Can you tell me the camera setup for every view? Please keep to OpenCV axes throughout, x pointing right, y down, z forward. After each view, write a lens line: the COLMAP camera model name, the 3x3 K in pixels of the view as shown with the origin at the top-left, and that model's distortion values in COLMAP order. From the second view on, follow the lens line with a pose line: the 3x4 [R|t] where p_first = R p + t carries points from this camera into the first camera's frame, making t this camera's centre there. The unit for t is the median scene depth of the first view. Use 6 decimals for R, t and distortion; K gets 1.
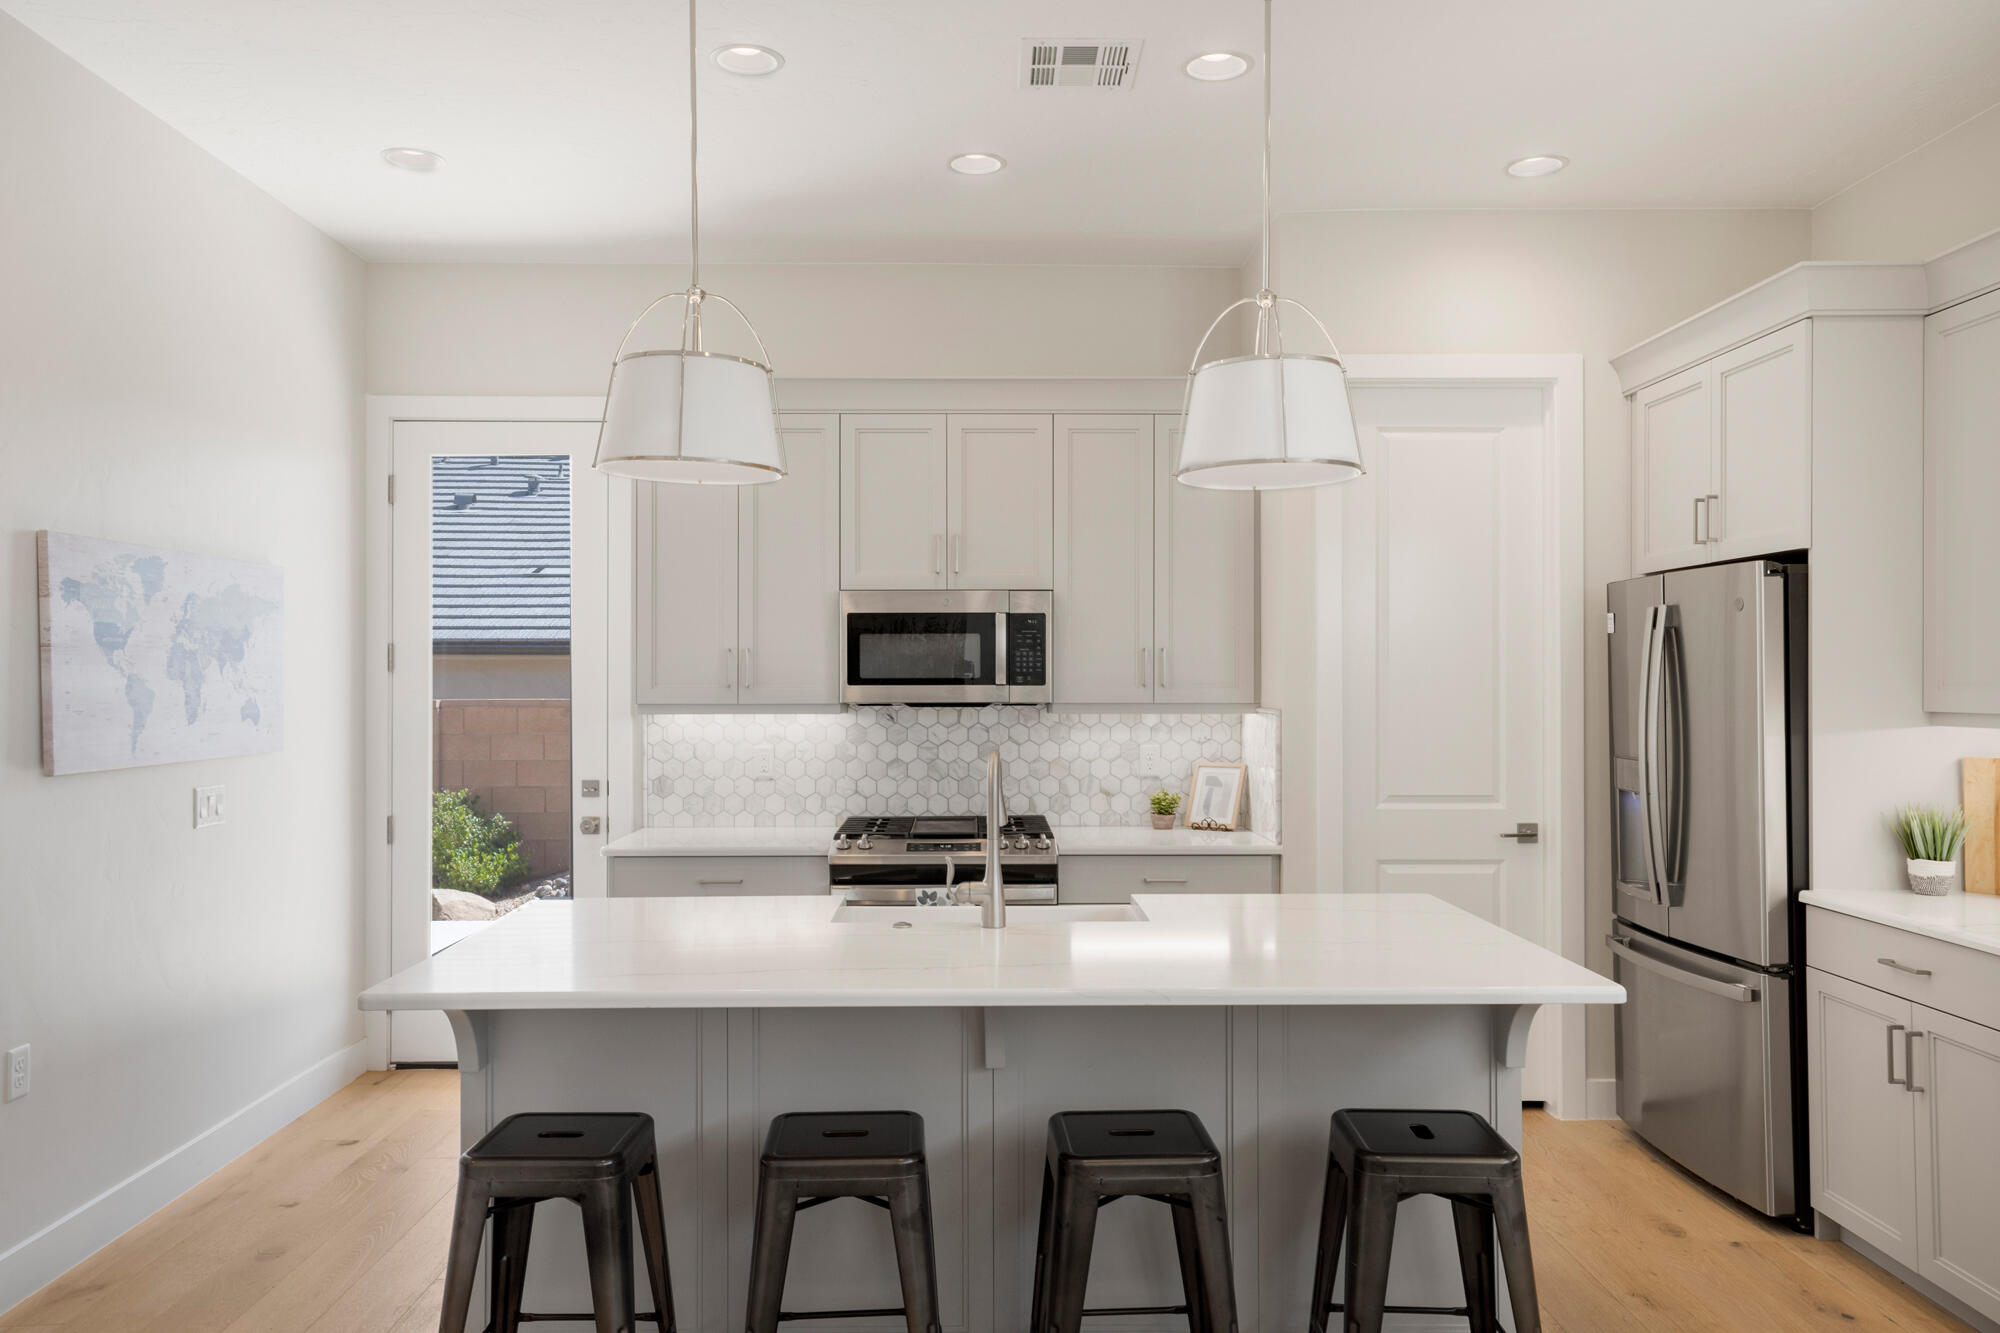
lens RADIAL K [[1450.4, 0, 980.9], [0, 1450.4, 672.3], [0, 0, 1]] dist [-0.003003, 0.048298]
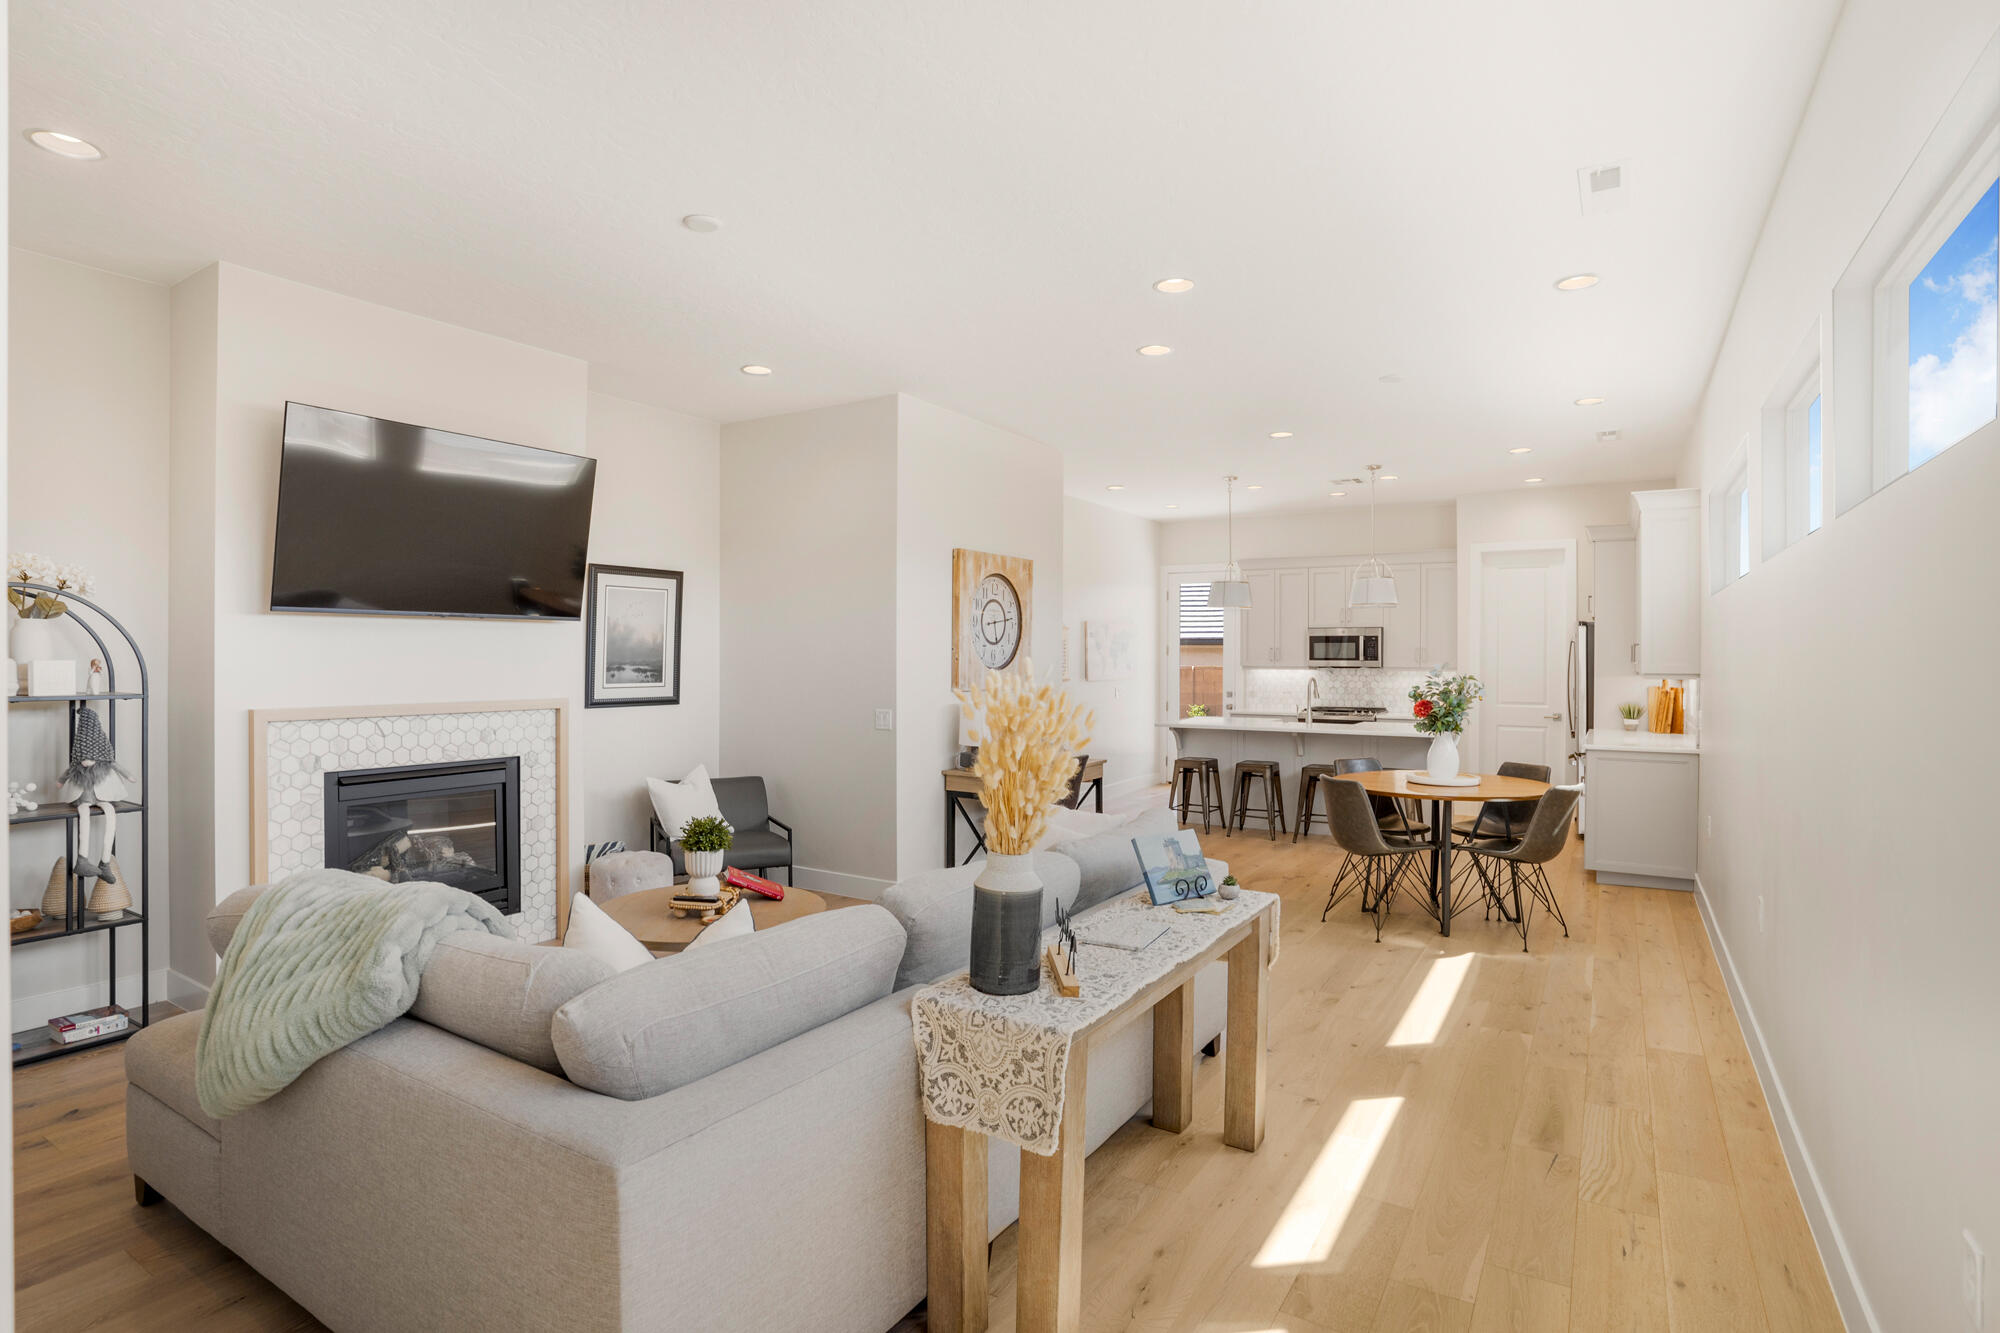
lens RADIAL K [[1004.1, 0, 1005.0], [0, 1004.1, 658.4], [0, 0, 1]] dist [-0.064296, 0.028448]
pose [[0.844012, 0.005001, -0.536300, 0.477604], [-0.002993, 0.999985, 0.004616, -0.002528], [0.536315, -0.002291, 0.844015, -1.057569]]
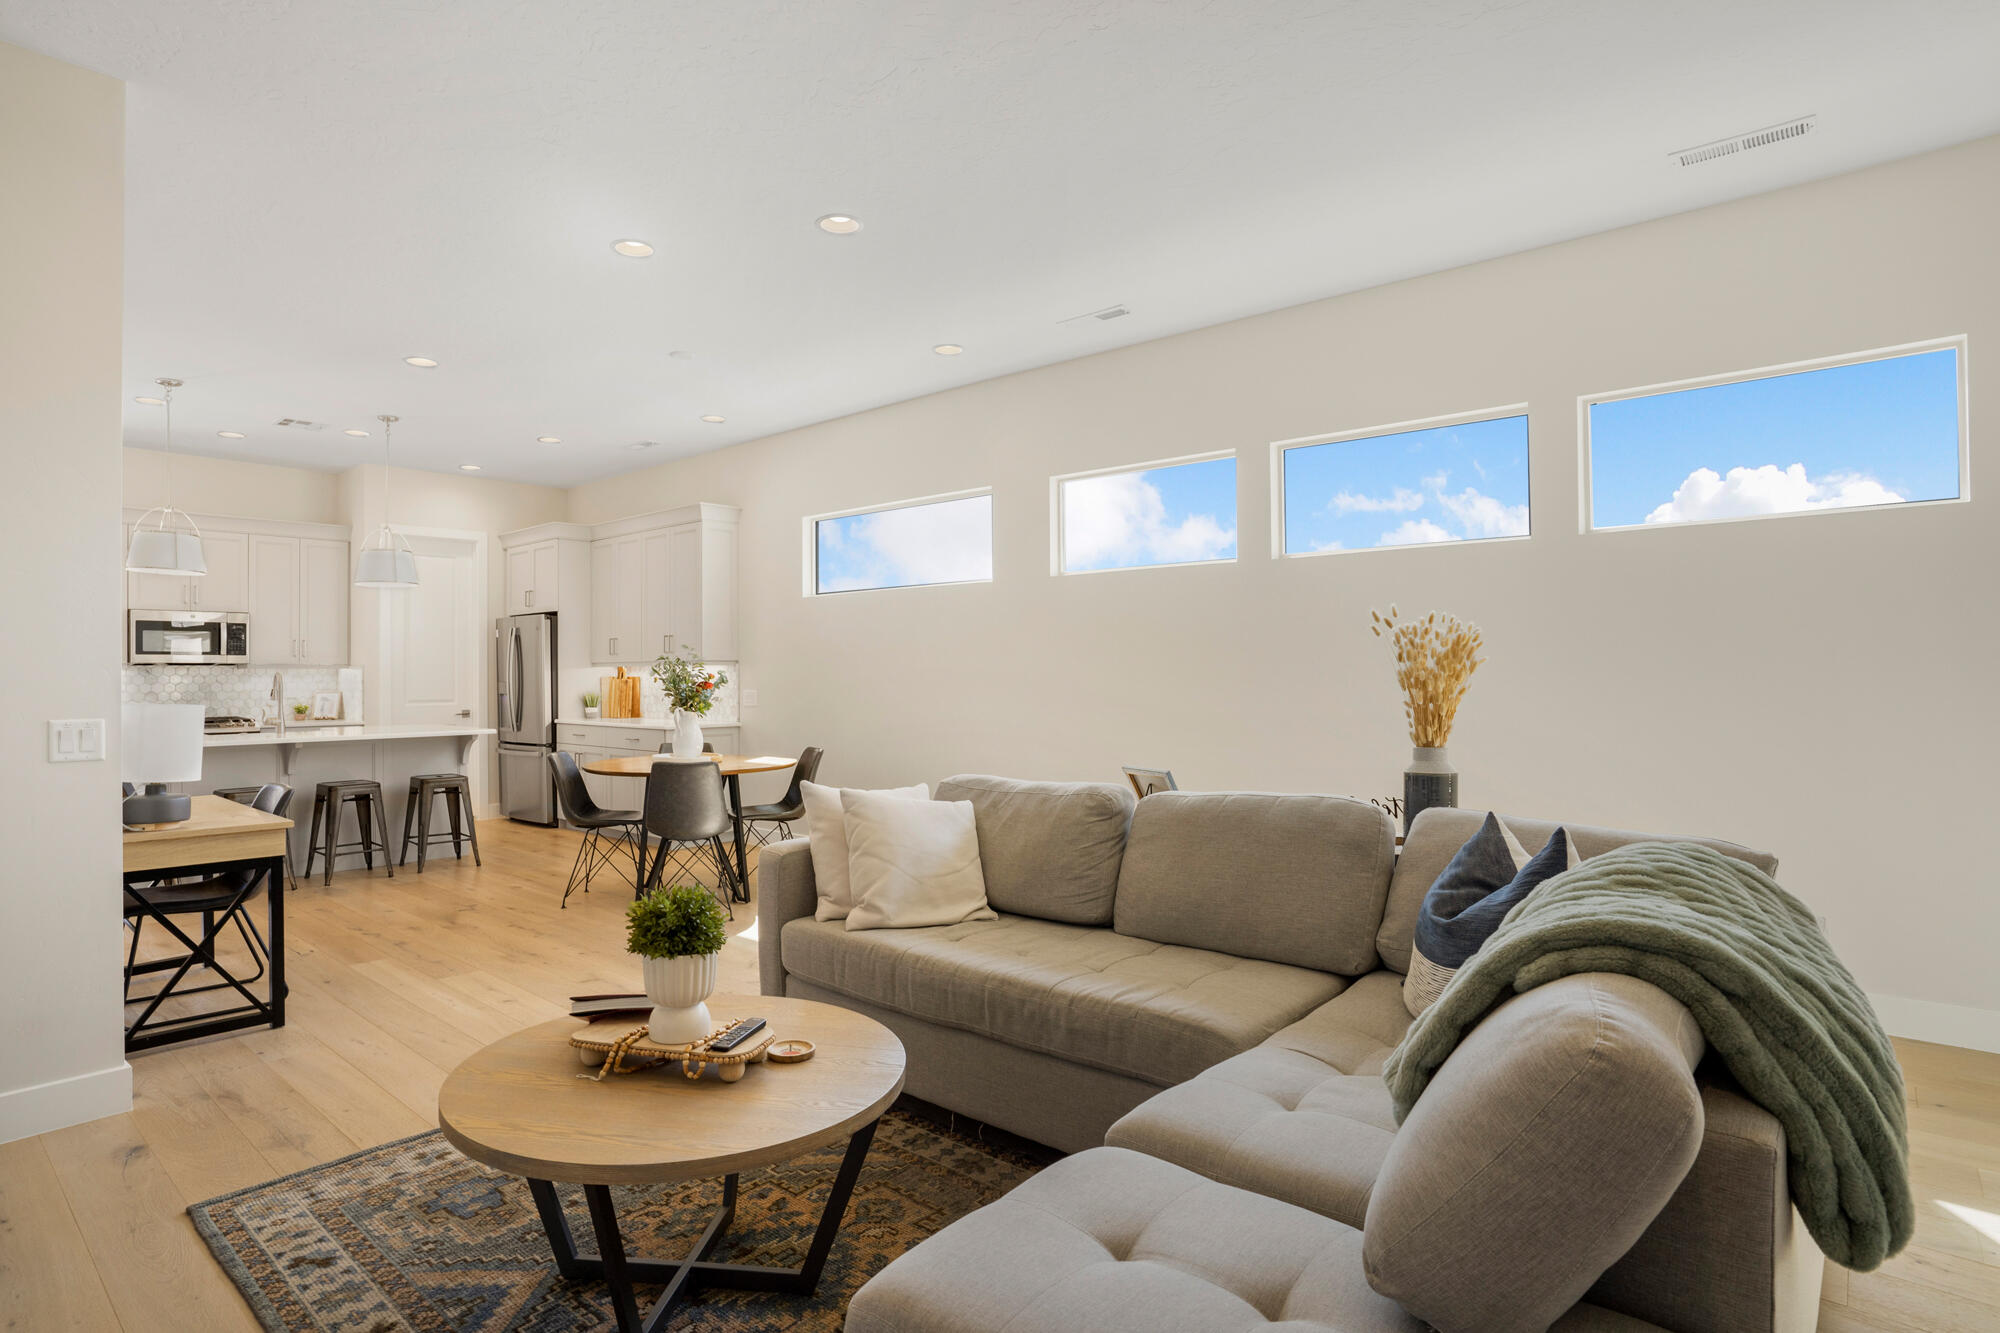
lens RADIAL K [[1073.4, 0, 971.9], [0, 1073.4, 659.1], [0, 0, 1]] dist [-0.040304, 0.020759]
pose [[0.685225, 0.006667, 0.728301, -0.377531], [0.002331, 0.999933, -0.011347, 0.035711], [-0.728328, 0.009473, 0.685163, -0.932154]]
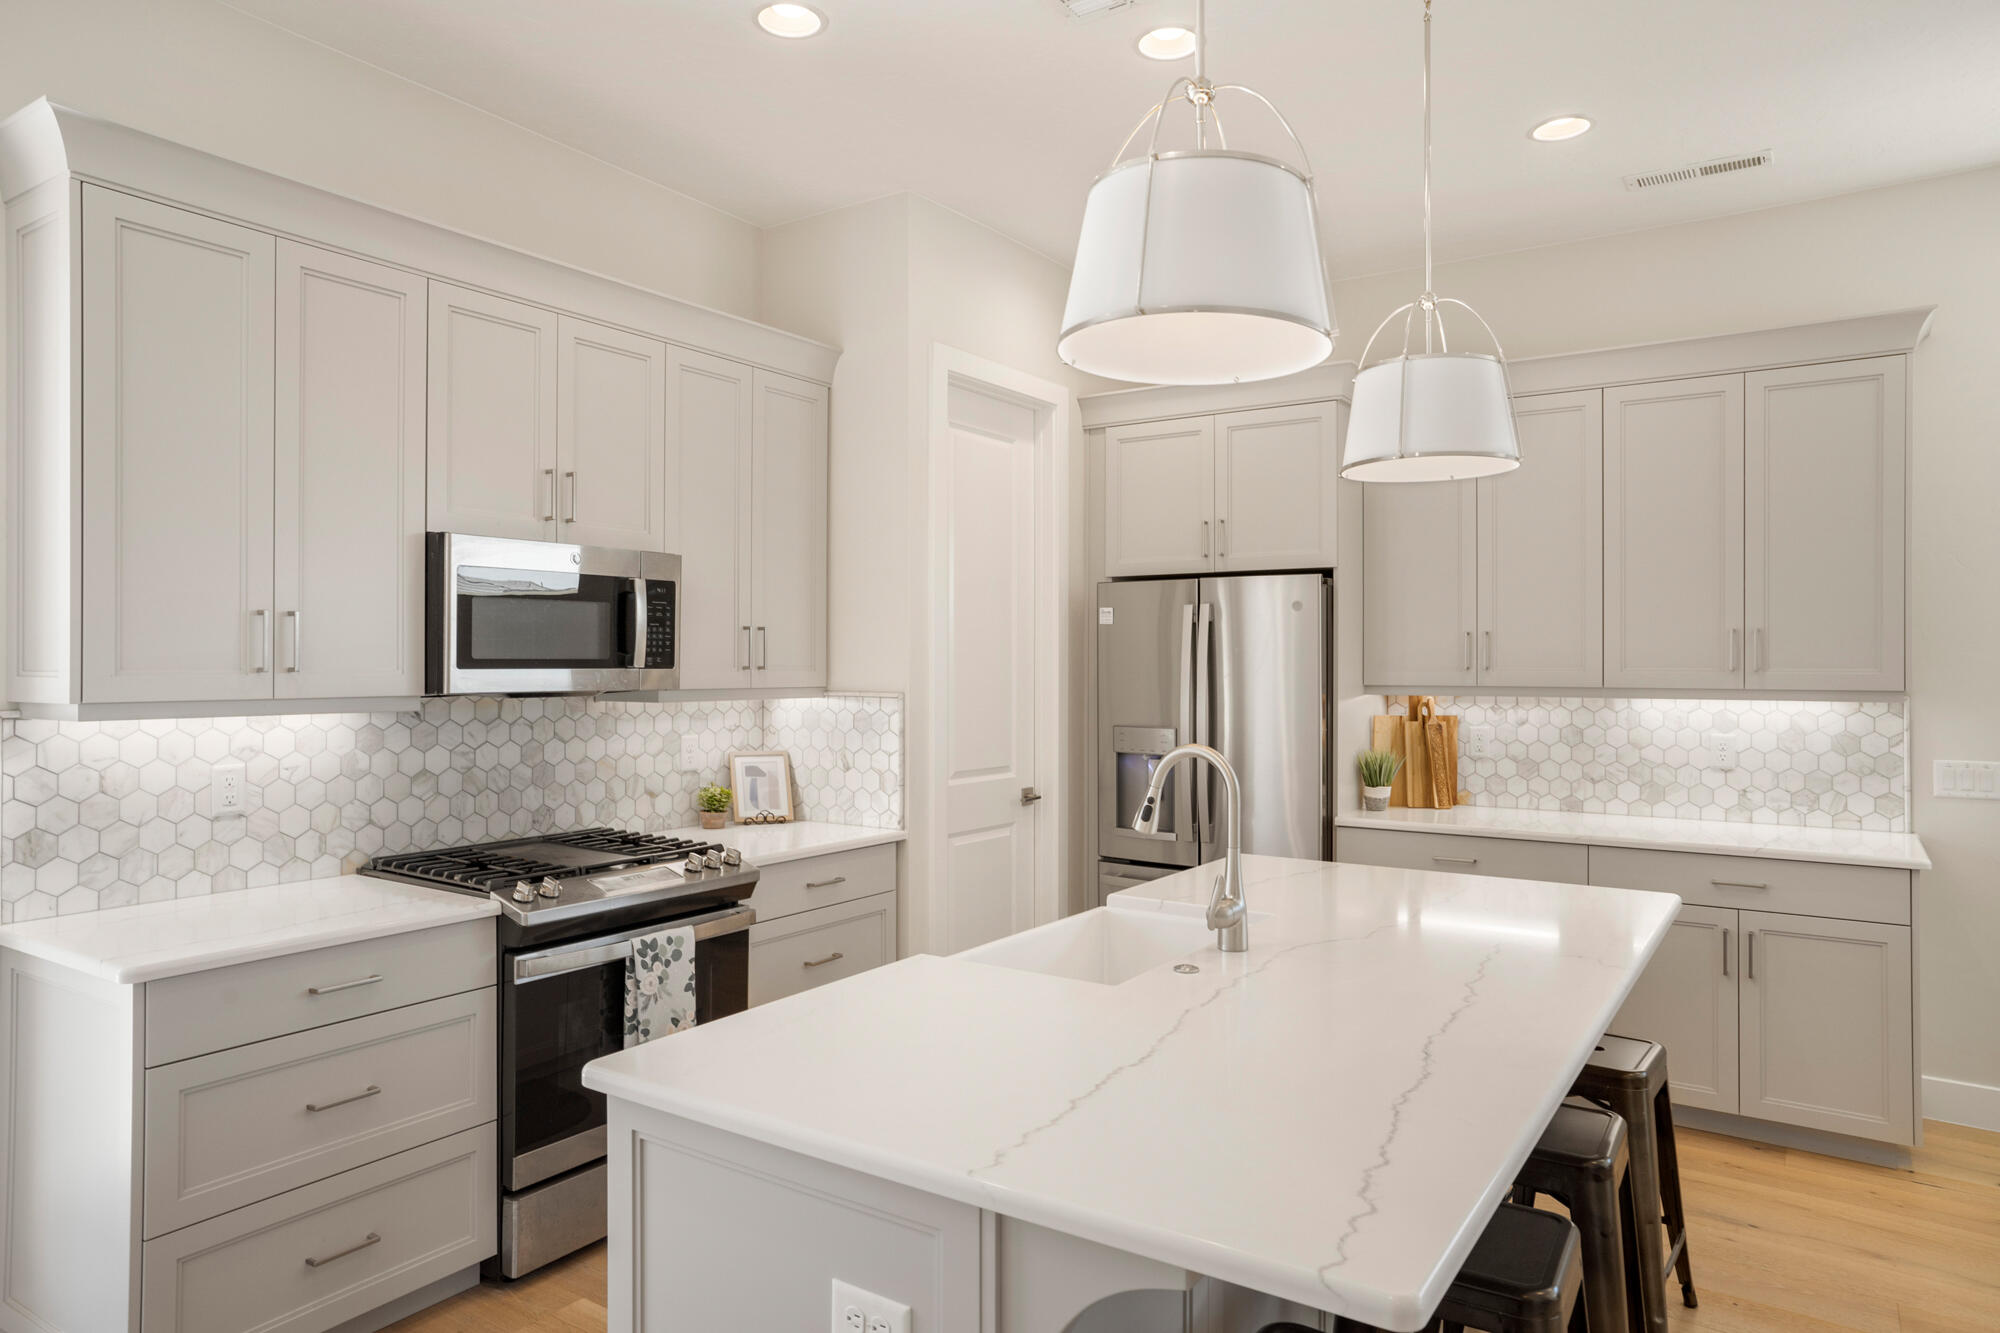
lens RADIAL K [[1246.4, 0, 997.0], [0, 1246.4, 658.3], [0, 0, 1]] dist [-0.035020, 0.016672]
pose [[0.570013, 0.004454, 0.821623, -0.433075], [-0.005369, 0.999984, -0.001697, 0.003374], [-0.821618, -0.003444, 0.570028, 0.444401]]
